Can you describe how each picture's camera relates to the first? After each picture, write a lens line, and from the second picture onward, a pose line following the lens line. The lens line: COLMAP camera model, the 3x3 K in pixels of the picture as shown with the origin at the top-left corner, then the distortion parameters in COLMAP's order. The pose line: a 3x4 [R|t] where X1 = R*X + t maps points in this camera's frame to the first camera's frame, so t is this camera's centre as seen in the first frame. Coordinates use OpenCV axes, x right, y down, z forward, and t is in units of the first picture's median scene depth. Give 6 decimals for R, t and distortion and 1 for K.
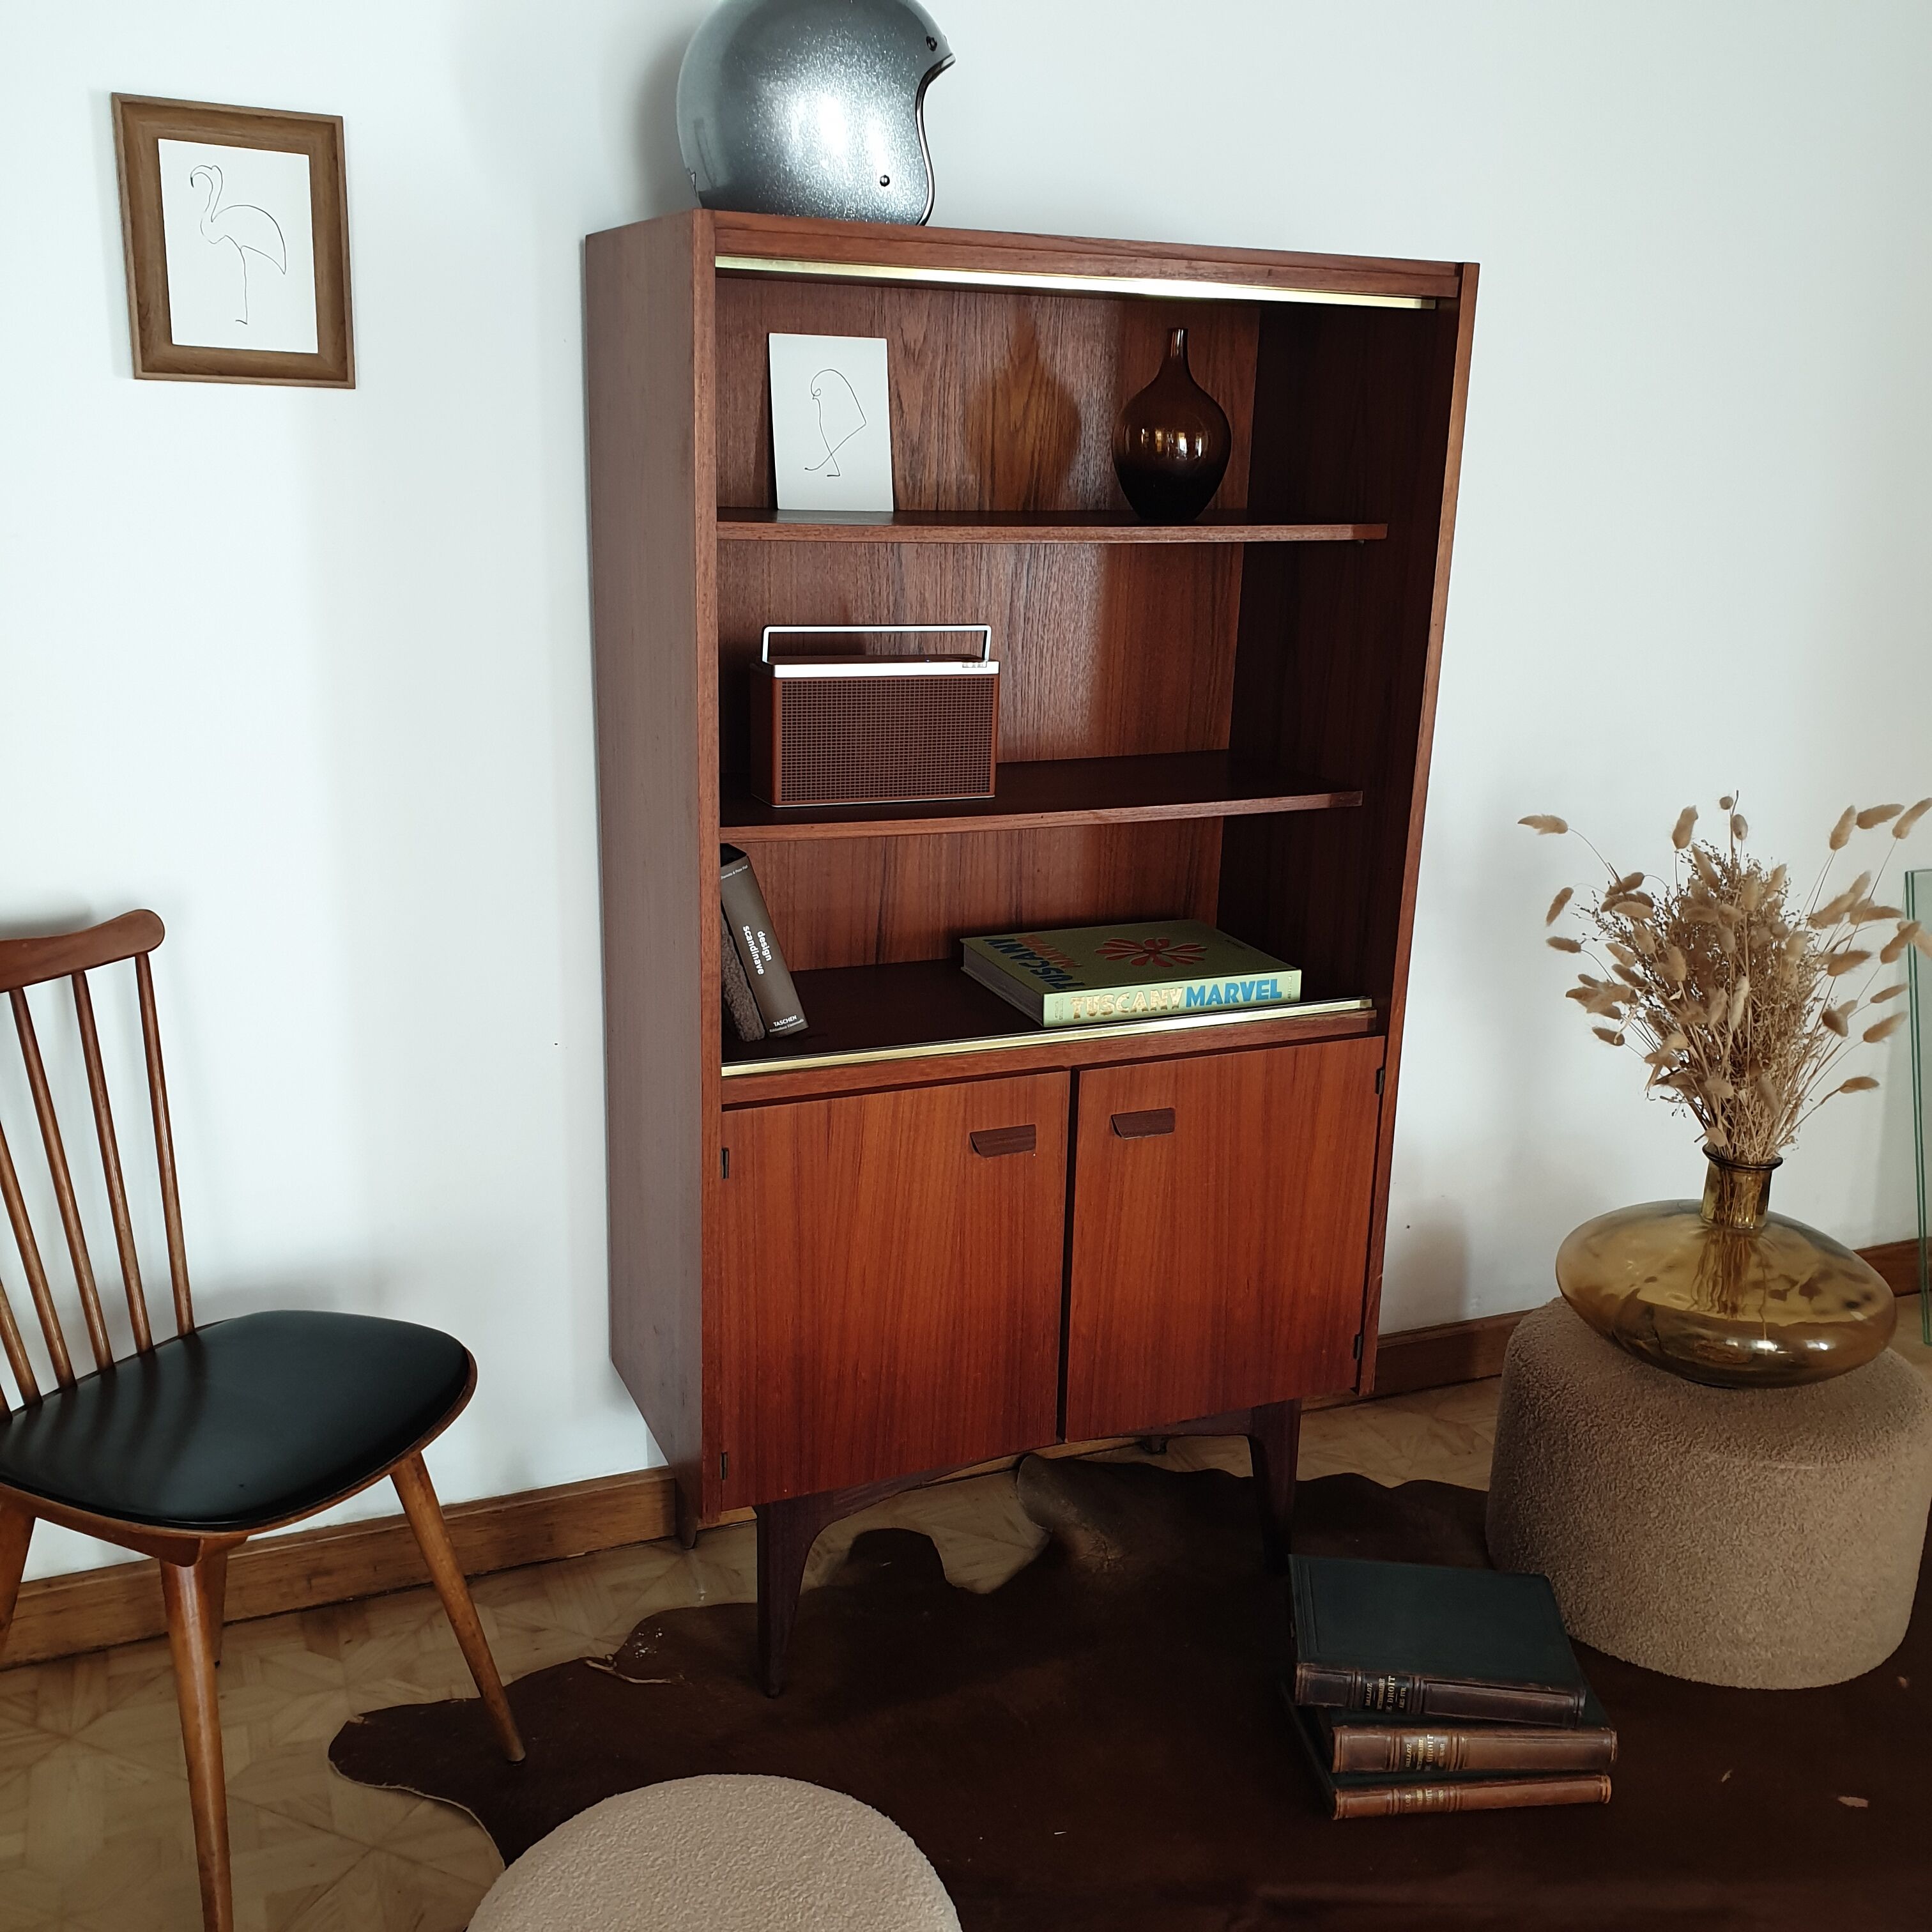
lens RADIAL K [[1962.4, 0, 965.8], [0, 1962.4, 995.1], [0, 0, 1]] dist [0.131112, -0.279611]
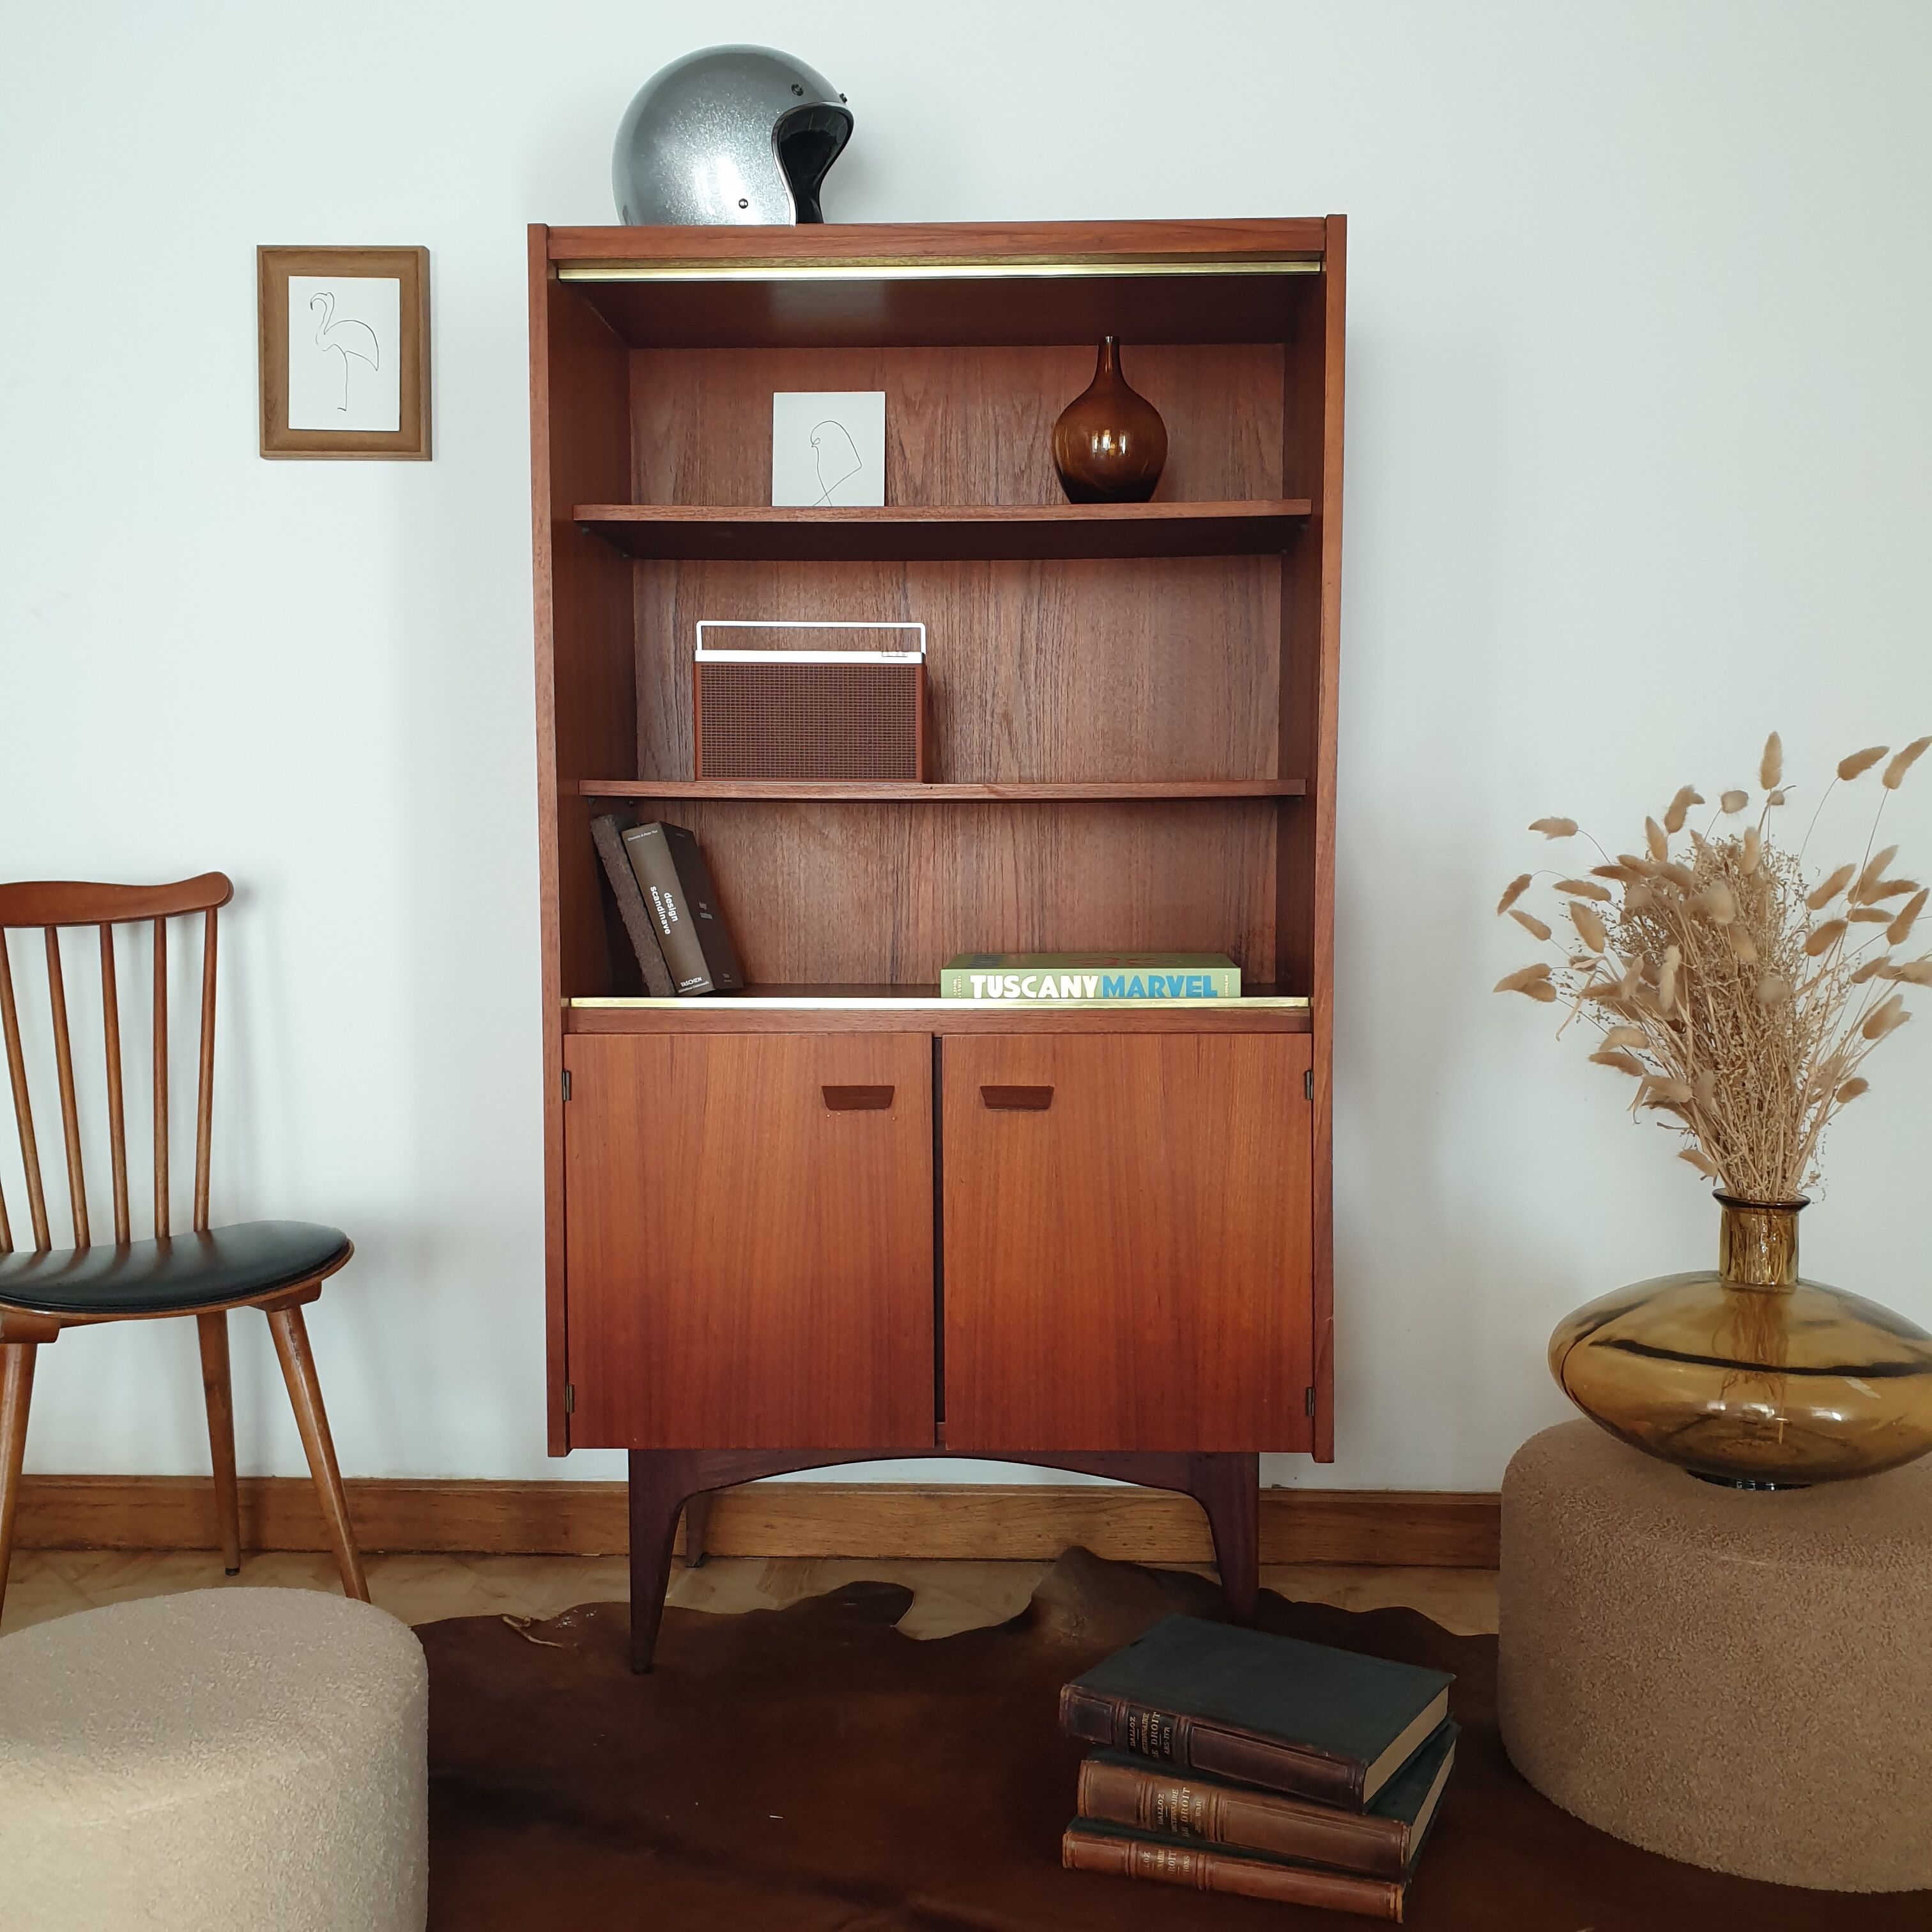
lens RADIAL K [[1946.7, 0, 1008.3], [0, 1946.7, 984.2], [0, 0, 1]] dist [0.141023, -0.346526]
pose [[0.904126, 0.001667, -0.427262, 0.485864], [-0.094191, 0.976168, -0.195508, 0.193933], [0.416753, 0.217008, 0.882737, 0.141401]]
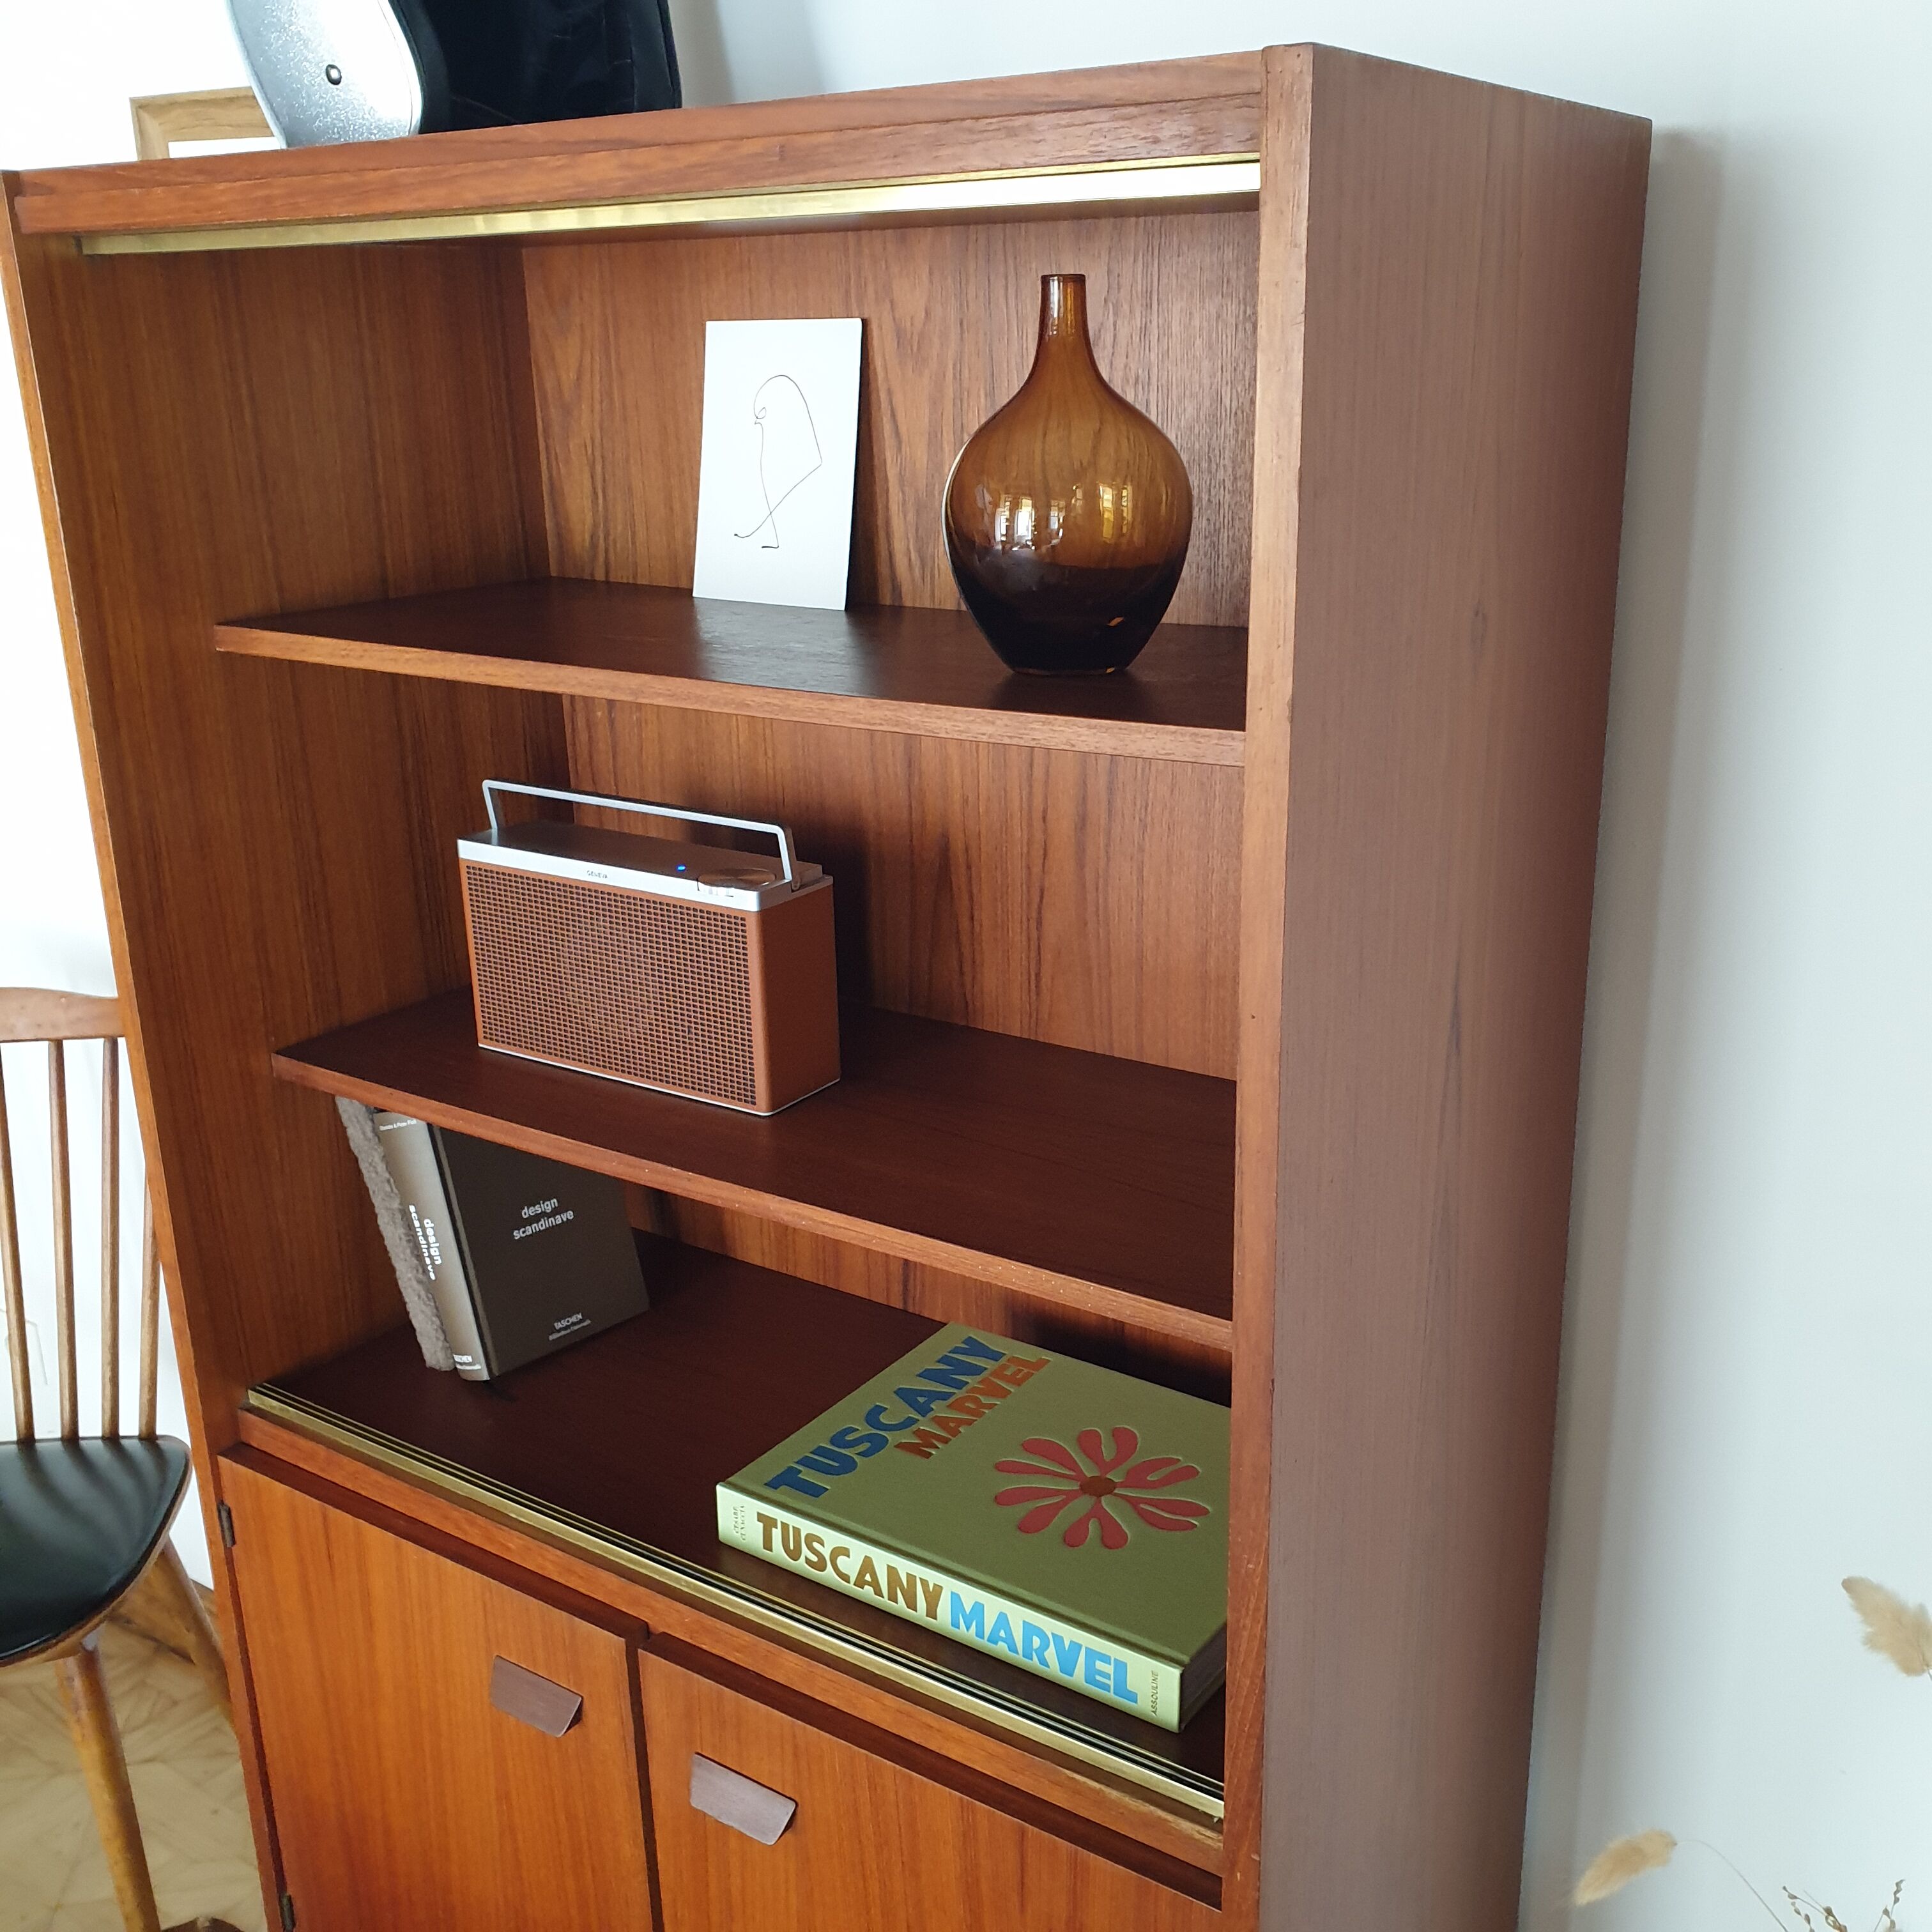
lens RADIAL K [[1946.7, 0, 1008.3], [0, 1946.7, 984.2], [0, 0, 1]] dist [0.141023, -0.346526]
pose [[0.544784, 0.223125, -0.808348, 0.498465], [-0.207856, 0.969800, 0.127606, -0.223474], [0.812408, 0.098502, 0.574709, 0.720374]]
